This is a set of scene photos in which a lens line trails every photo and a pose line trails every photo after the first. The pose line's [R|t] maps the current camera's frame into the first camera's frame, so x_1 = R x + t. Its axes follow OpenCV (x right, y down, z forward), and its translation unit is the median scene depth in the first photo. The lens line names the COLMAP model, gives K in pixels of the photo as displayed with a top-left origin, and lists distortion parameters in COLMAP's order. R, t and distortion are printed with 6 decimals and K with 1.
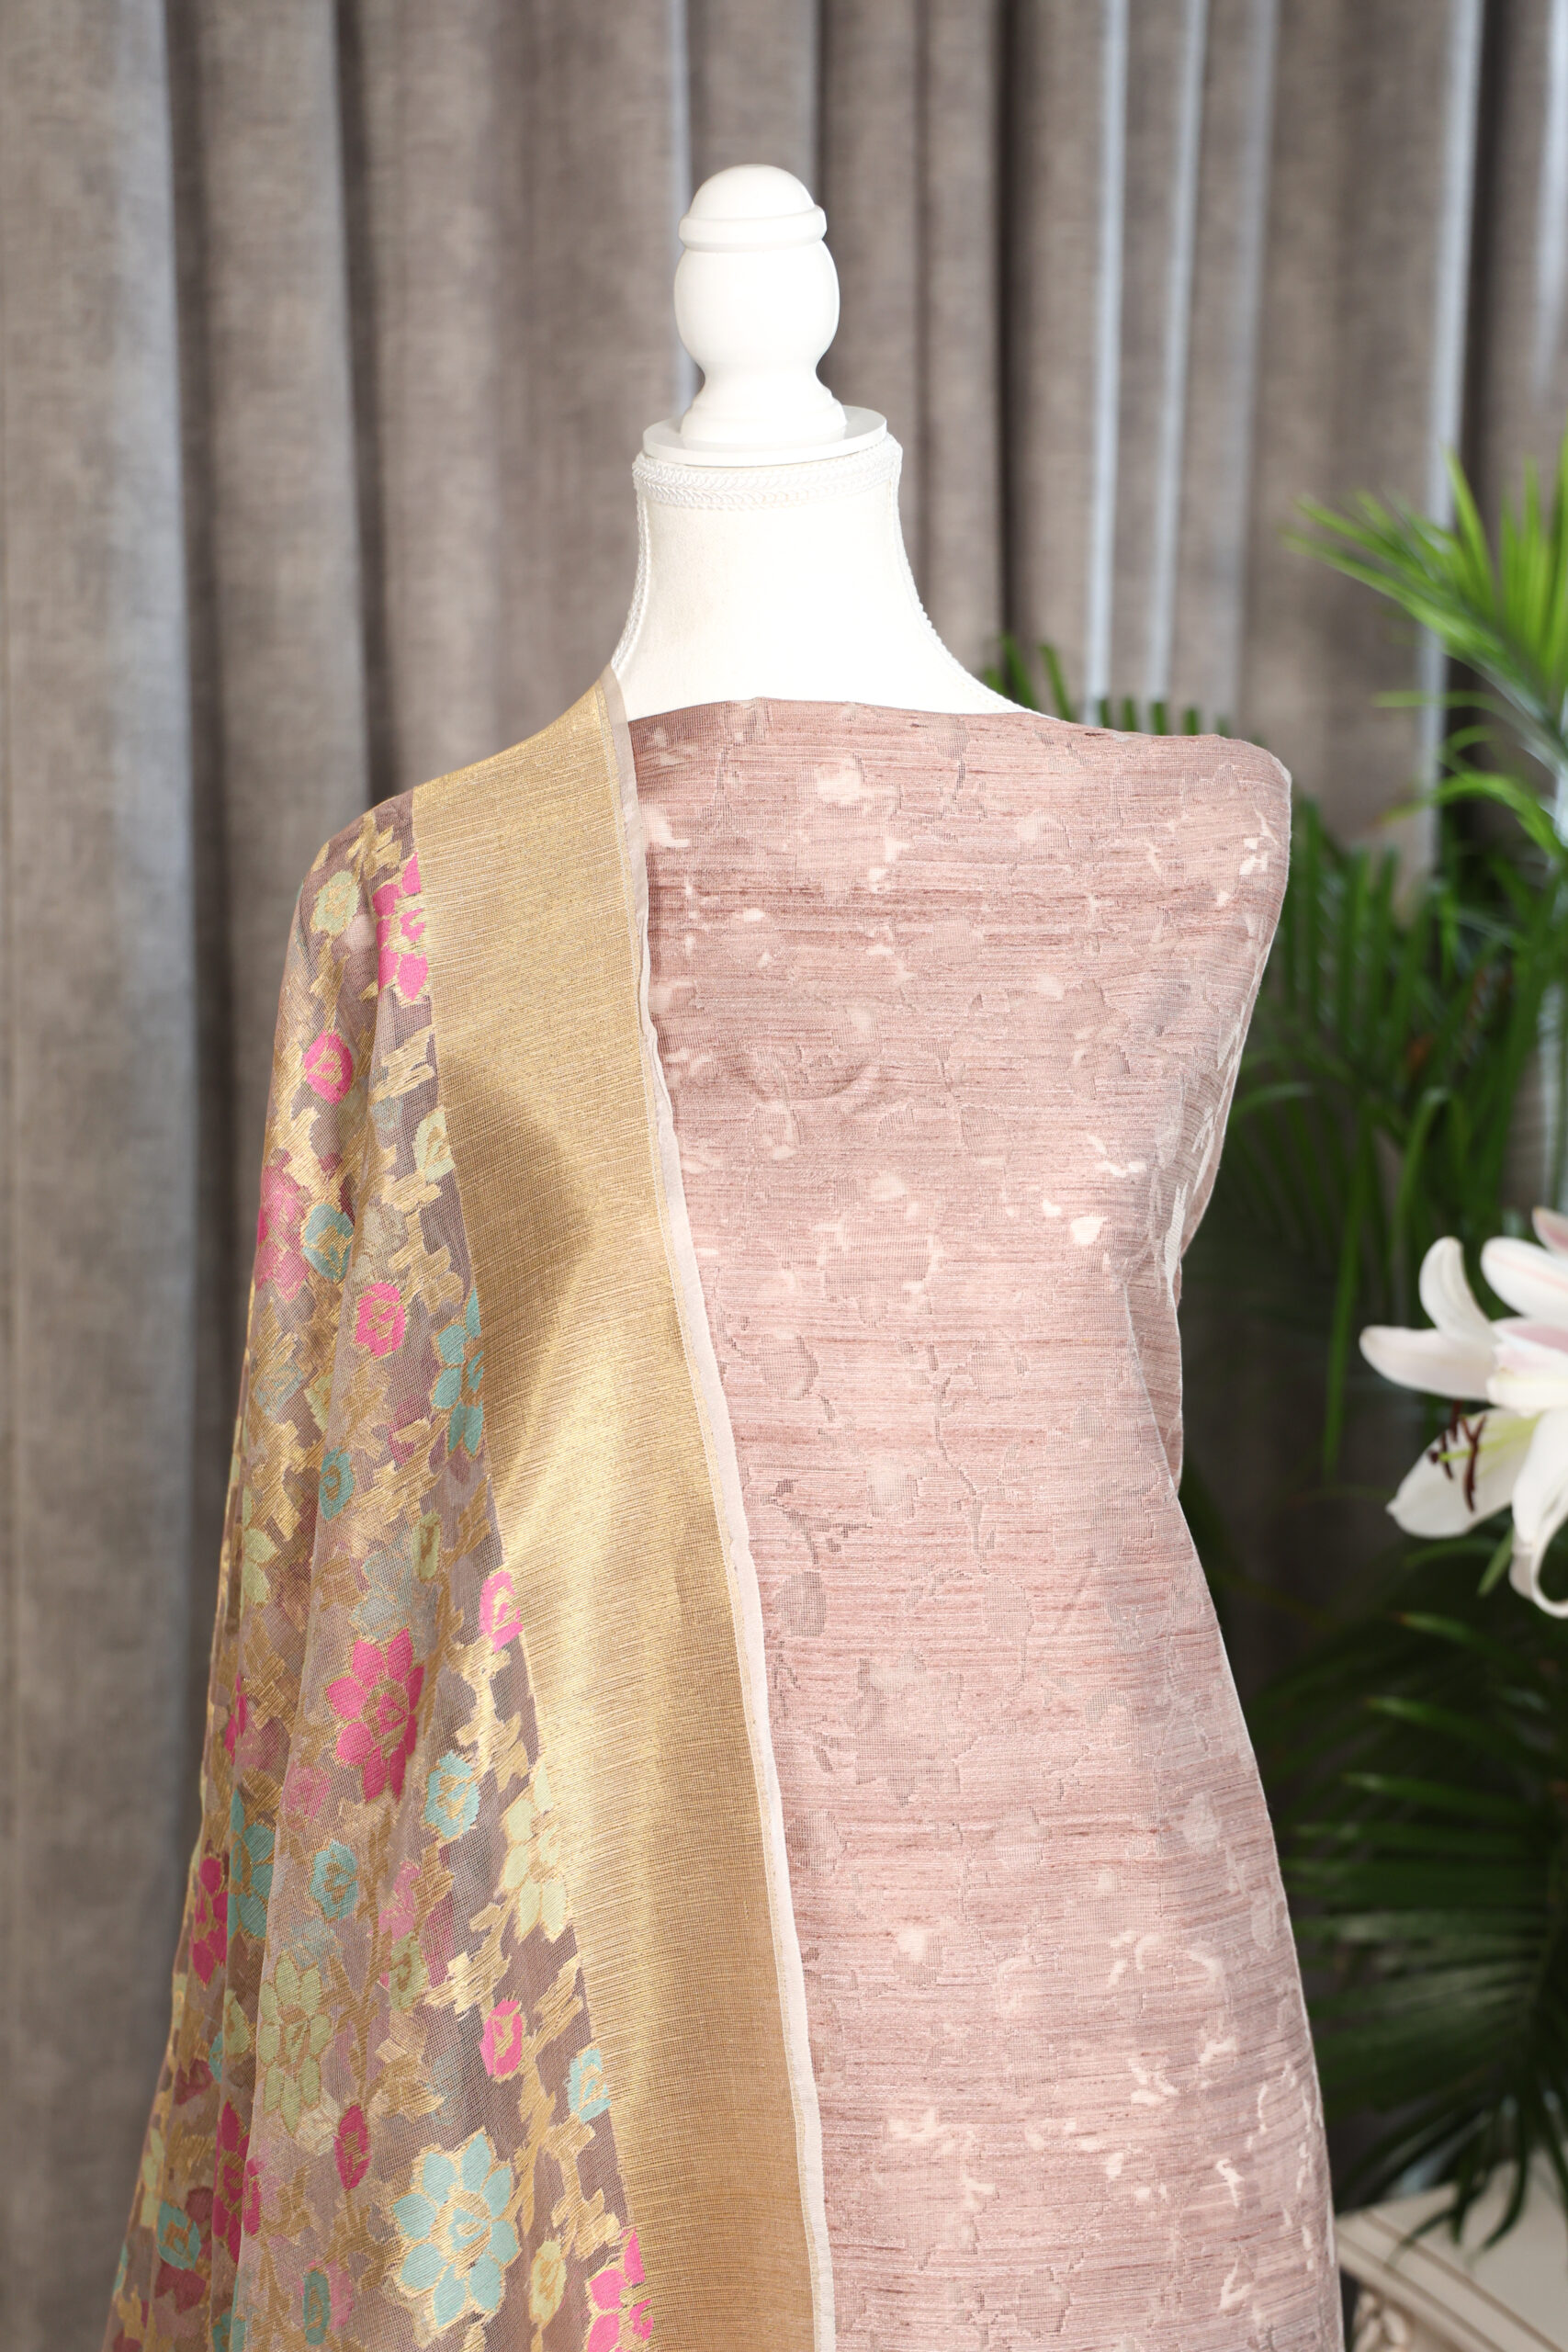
lens RADIAL K [[3183.5, 0, 820.6], [0, 3183.5, 1185.6], [0, 0, 1]] dist [0.165554, 0.000000]
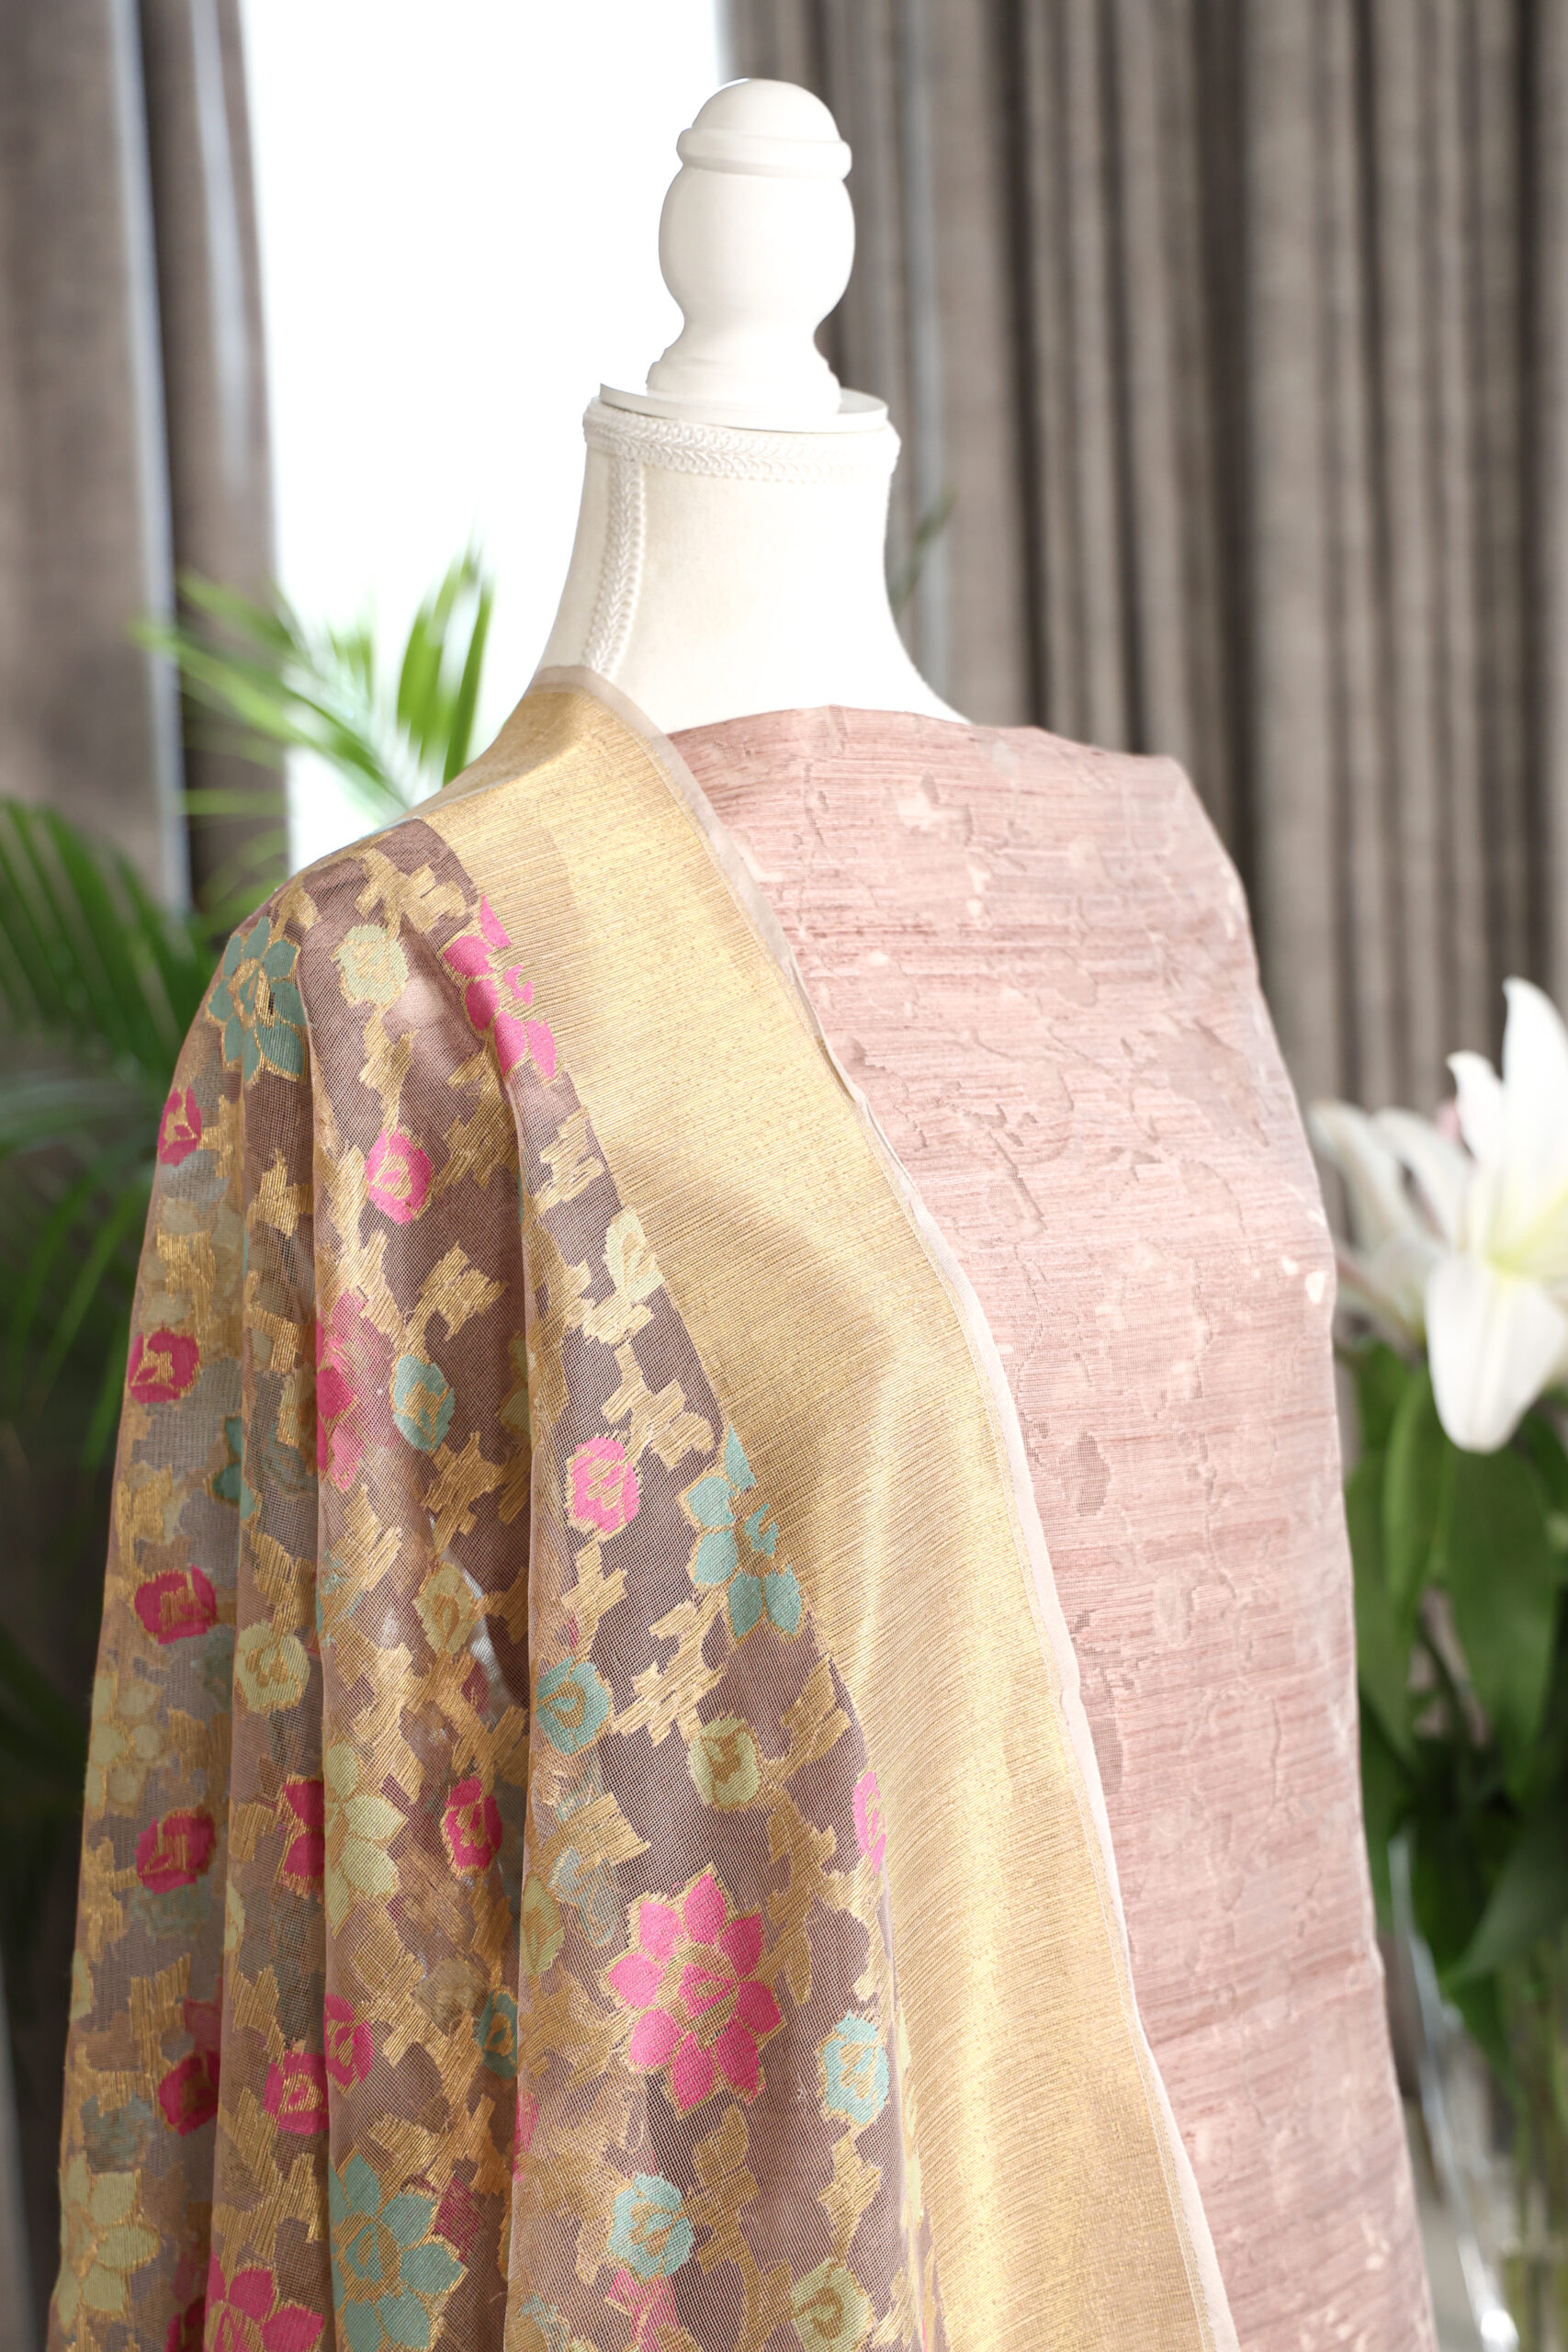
lens RADIAL K [[3364.7, 0, 762.6], [0, 3364.7, 1185.1], [0, 0, 1]] dist [0.178859, 0.000000]
pose [[0.819237, -0.068351, 0.569367, -0.556538], [0.101811, 0.994434, -0.027112, -0.004290], [-0.564345, 0.080179, 0.821636, 0.290992]]
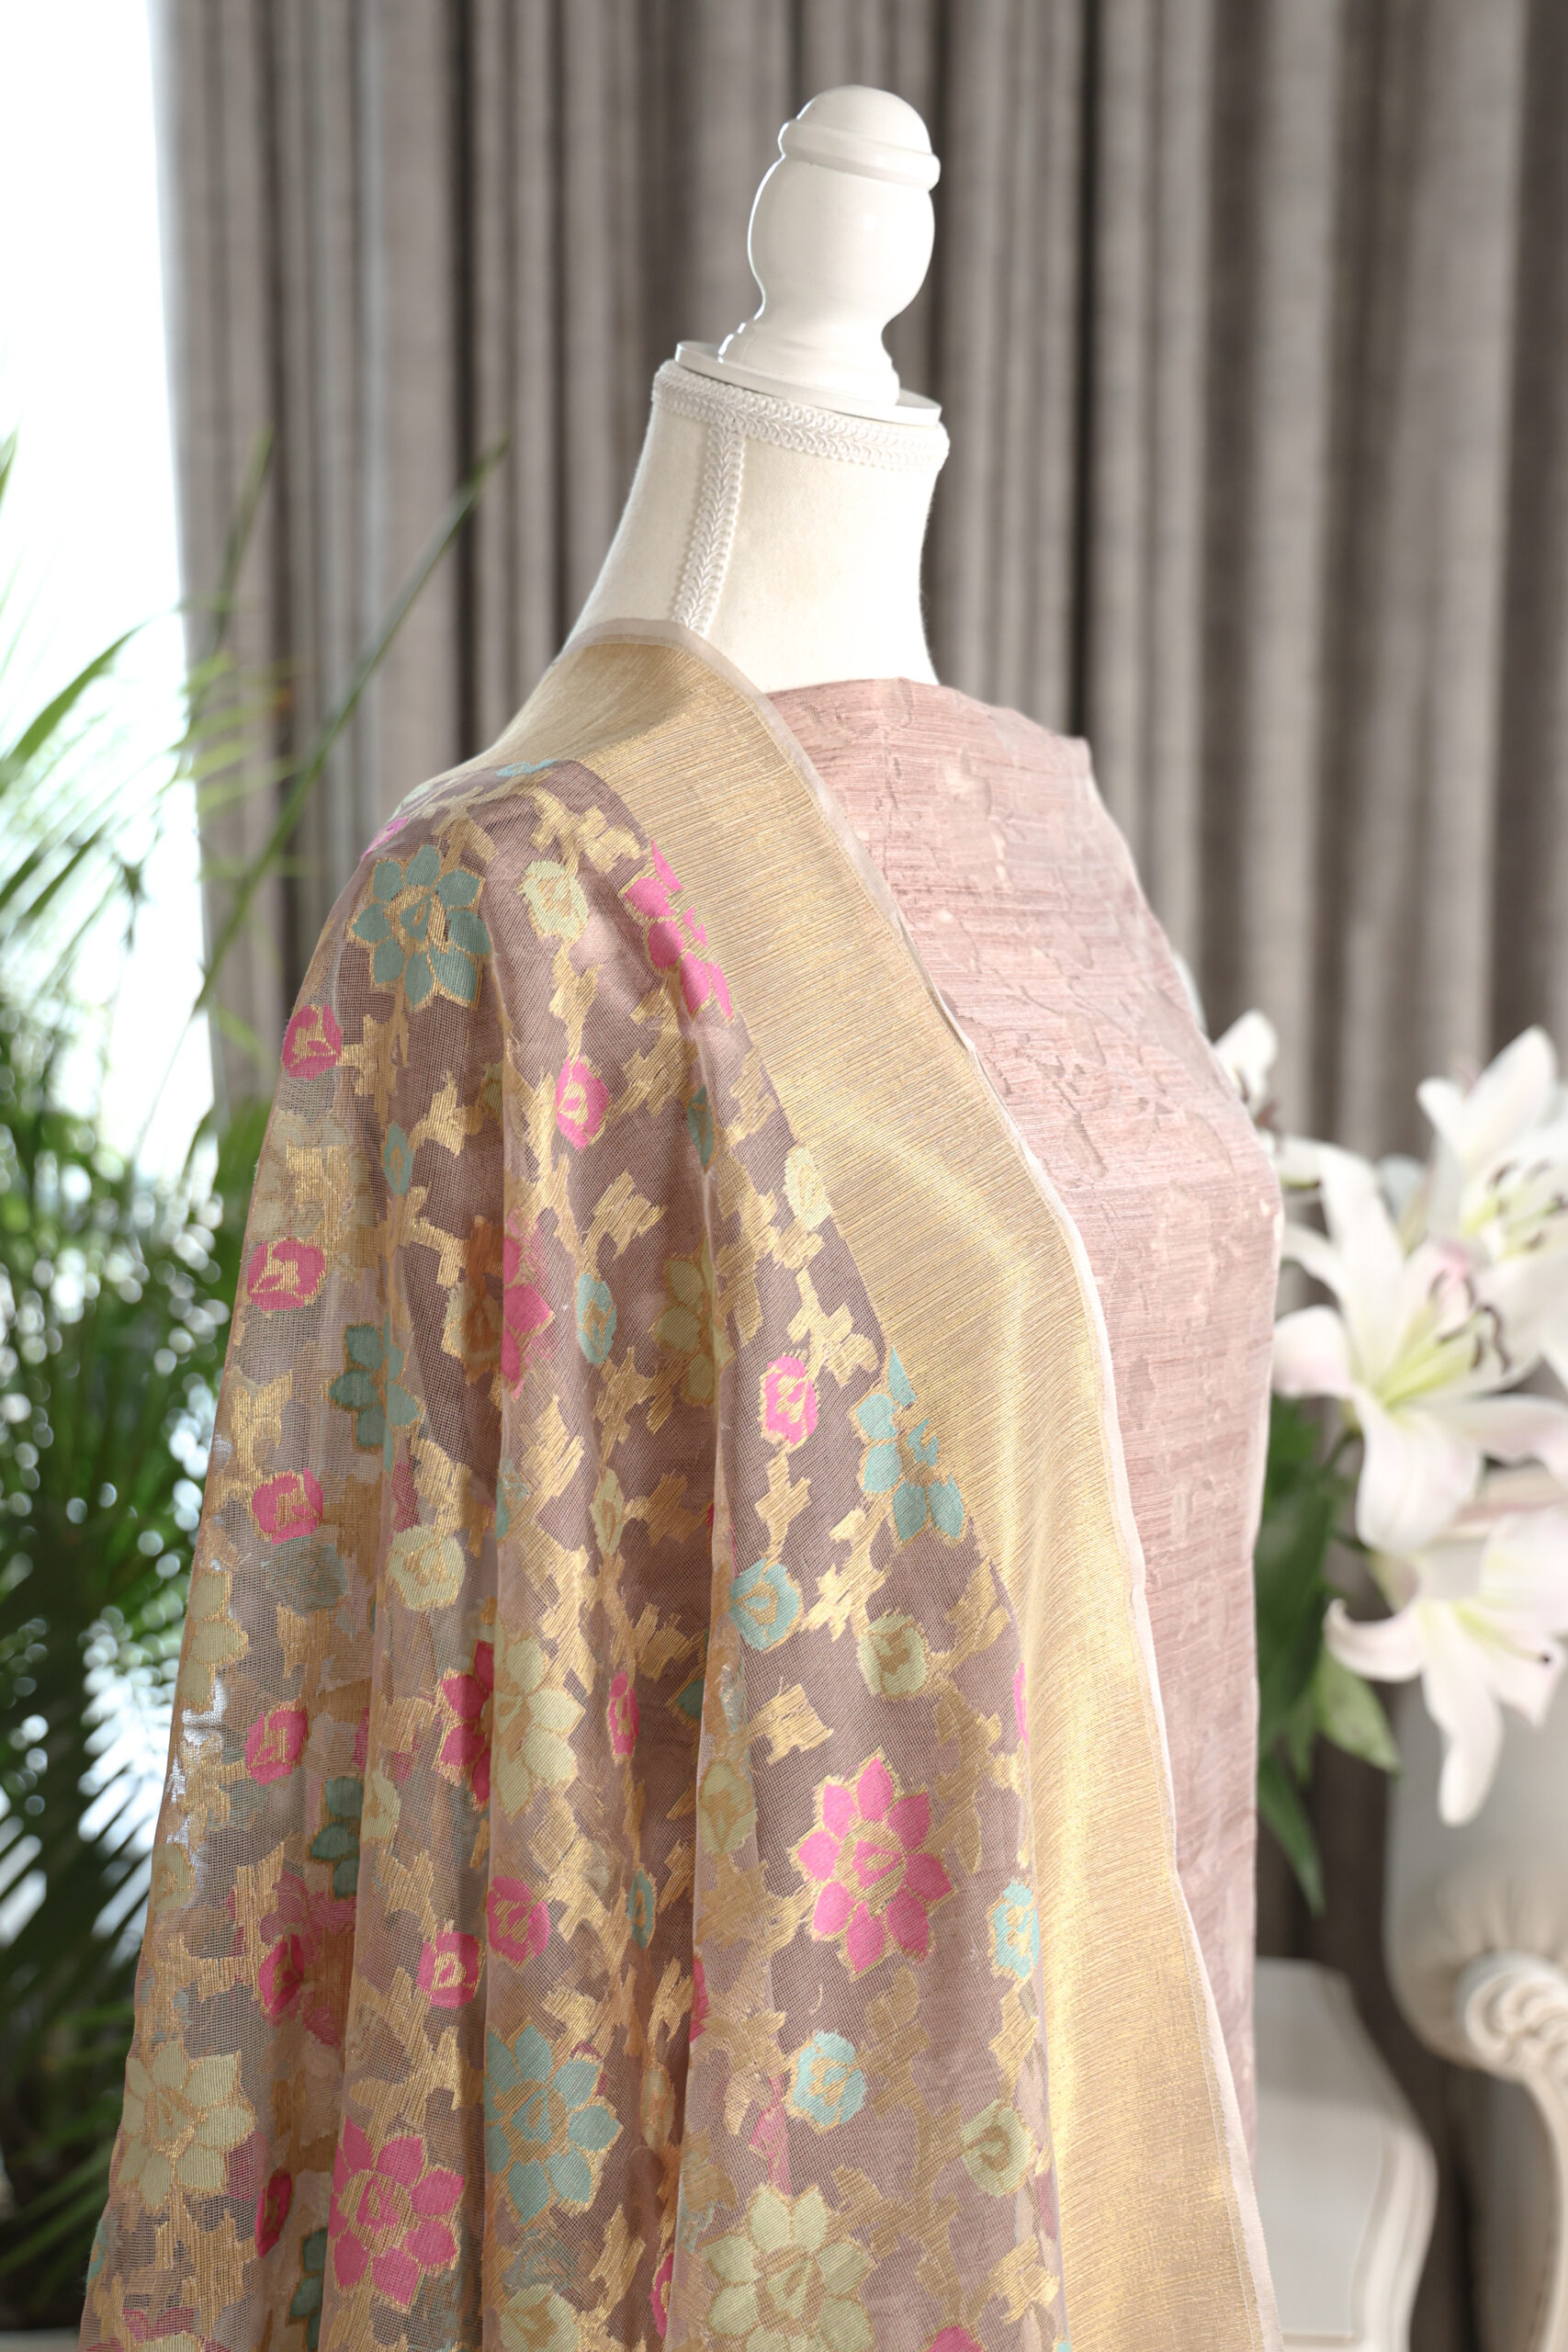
lens RADIAL K [[3183.5, 0, 782.8], [0, 3183.5, 1164.1], [0, 0, 1]] dist [0.165554, 0.000000]
pose [[0.612401, -0.059568, 0.788300, -0.776172], [0.063851, 0.997626, 0.025782, -0.040288], [-0.787965, 0.034545, 0.614751, 0.475727]]
